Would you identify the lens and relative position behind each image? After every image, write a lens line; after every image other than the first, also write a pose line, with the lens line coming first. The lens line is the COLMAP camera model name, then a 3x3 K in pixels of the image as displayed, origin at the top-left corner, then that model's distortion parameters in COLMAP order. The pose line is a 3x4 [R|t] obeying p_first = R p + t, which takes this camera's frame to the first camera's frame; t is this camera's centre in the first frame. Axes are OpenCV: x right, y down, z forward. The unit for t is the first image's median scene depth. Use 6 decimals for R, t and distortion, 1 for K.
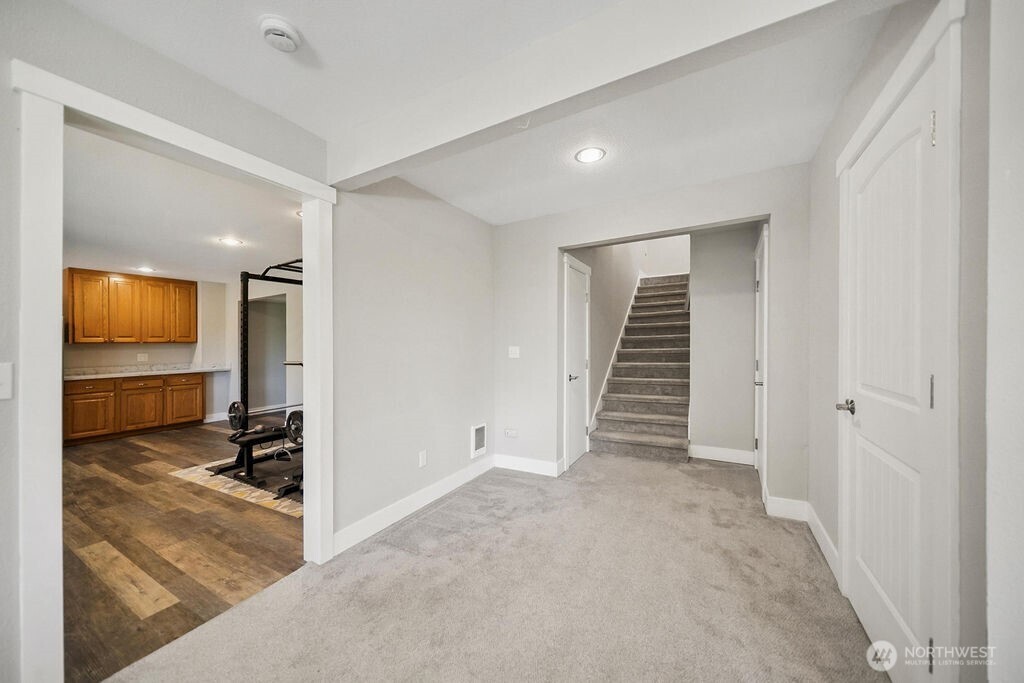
lens RADIAL K [[359.4, 0, 508.5], [0, 359.4, 337.4], [0, 0, 1]] dist [0.000353, -0.000337]
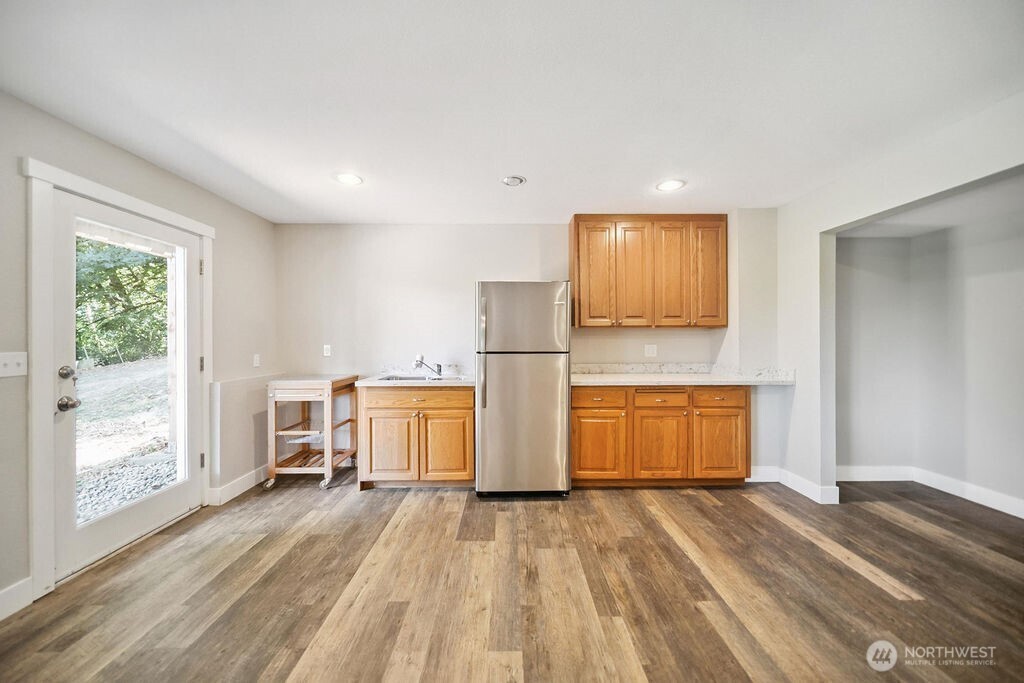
lens RADIAL K [[359.4, 0, 514.2], [0, 359.4, 336.8], [0, 0, 1]] dist [0.000353, -0.000337]
pose [[0.500989, 0.017818, -0.865270, -0.696570], [0.007170, 0.999668, 0.024737, 0.017192], [0.865424, -0.018597, 0.500695, 0.562369]]
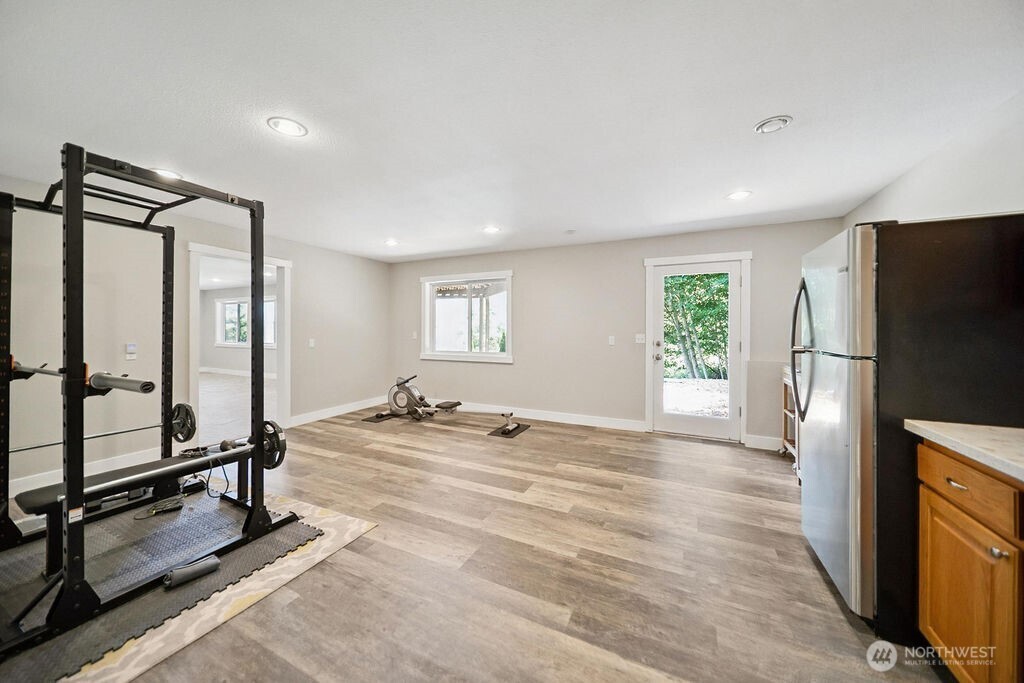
lens RADIAL K [[359.4, 0, 506.2], [0, 359.4, 332.8], [0, 0, 1]] dist [0.000353, -0.000337]
pose [[-0.997331, 0.023750, -0.069036, -0.826978], [0.024115, 0.999699, -0.004455, 0.028398], [0.068909, -0.006107, -0.997604, 1.206400]]
